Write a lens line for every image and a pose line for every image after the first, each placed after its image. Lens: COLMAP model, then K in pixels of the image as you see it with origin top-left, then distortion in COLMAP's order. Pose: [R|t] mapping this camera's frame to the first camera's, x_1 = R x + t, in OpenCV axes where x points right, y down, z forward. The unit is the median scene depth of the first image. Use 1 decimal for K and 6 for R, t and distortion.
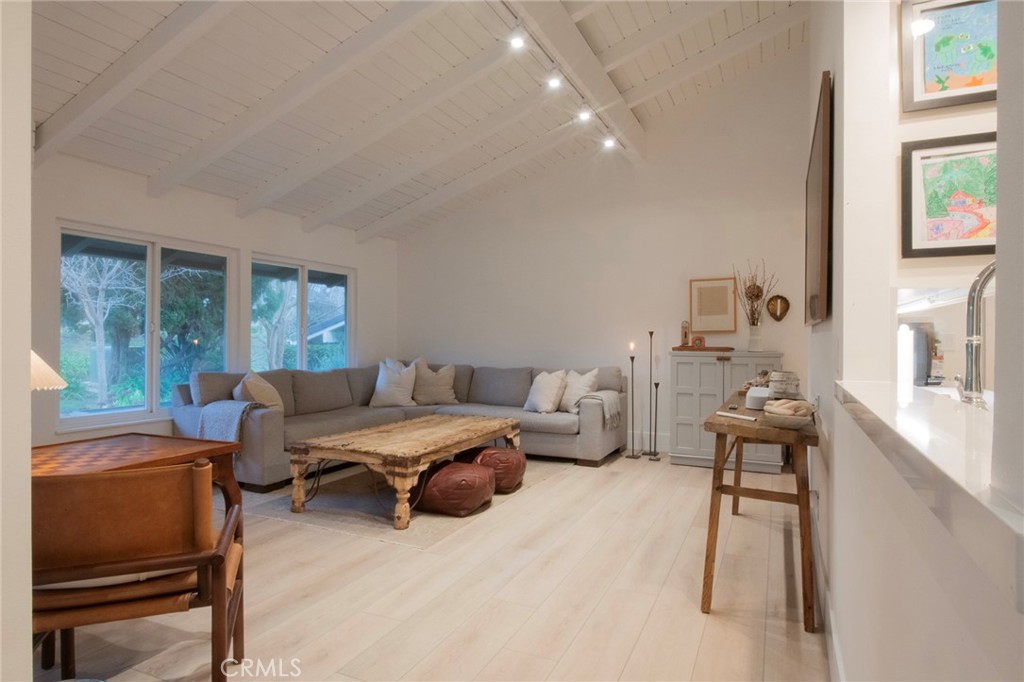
lens RADIAL K [[582.4, 0, 512.0], [0, 582.4, 341.0], [0, 0, 1]] dist [-0.008151, -0.001280]
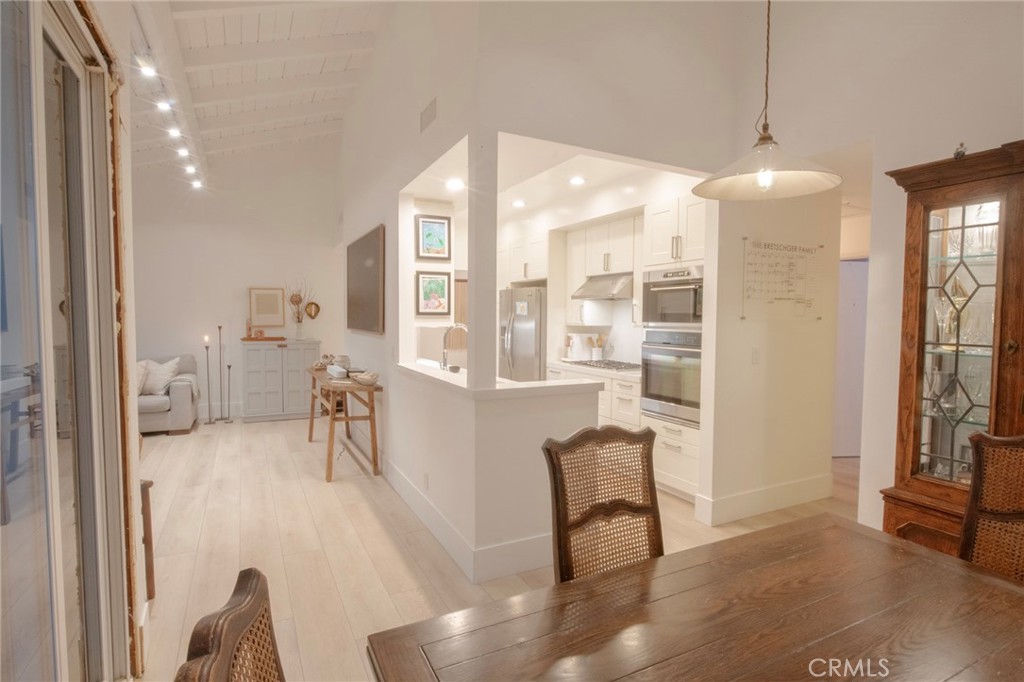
lens RADIAL K [[518.1, 0, 512.0], [0, 518.1, 341.0], [0, 0, 1]] dist [-0.001442, -0.000044]
pose [[0.618480, -0.035791, 0.784985, -0.296238], [-0.004441, 0.998787, 0.049038, -0.047421], [-0.785788, -0.033815, 0.617571, -0.258947]]
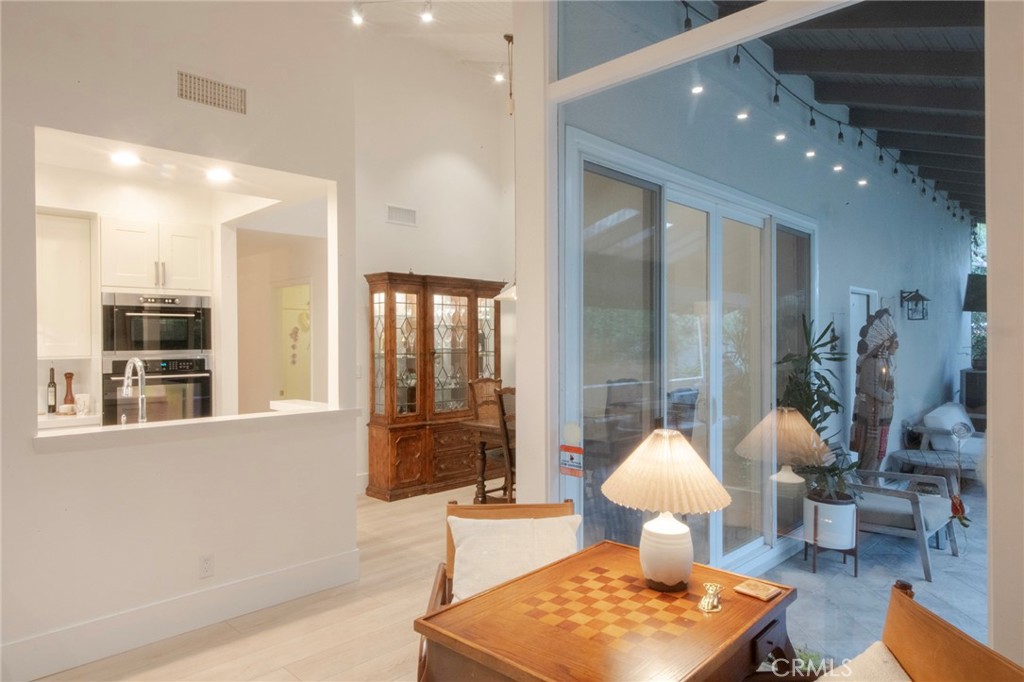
lens RADIAL K [[641.8, 0, 512.0], [0, 641.8, 341.0], [0, 0, 1]] dist [0.000225, -0.000510]
pose [[-0.939579, -0.000043, 0.342333, -0.337005], [0.002668, 0.999969, 0.007447, -0.056004], [-0.342323, 0.007910, -0.939549, 0.658767]]
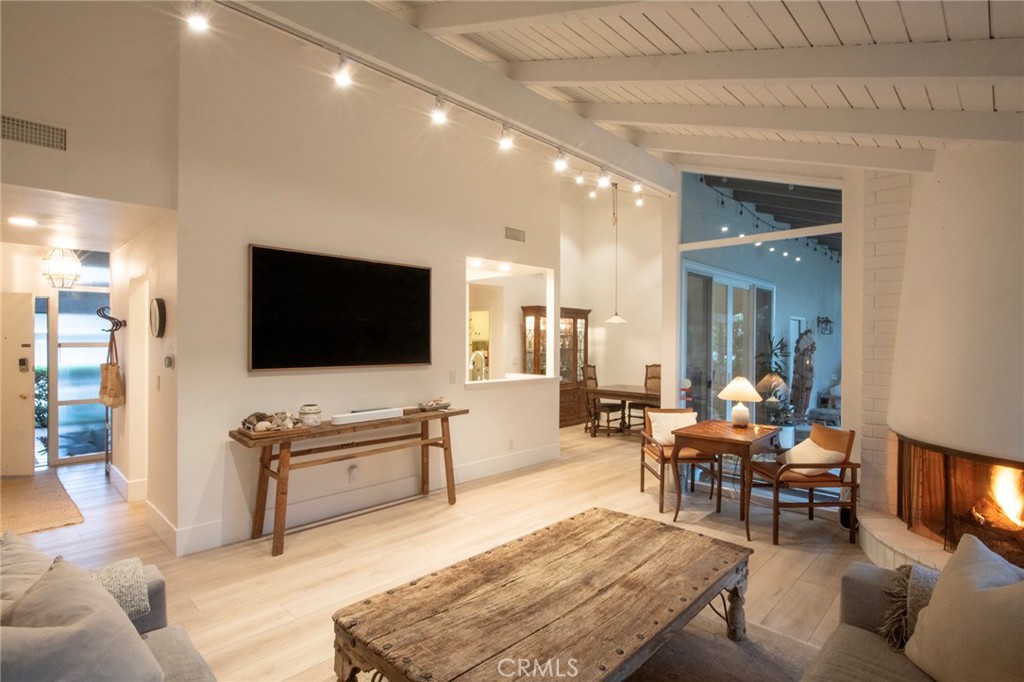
lens RADIAL K [[518.1, 0, 512.0], [0, 518.1, 341.0], [0, 0, 1]] dist [-0.001442, -0.000044]
pose [[-0.942947, -0.009674, 0.332801, -0.226893], [-0.007451, 0.999941, 0.007954, -0.068227], [-0.332858, 0.005020, -0.942963, 1.232020]]
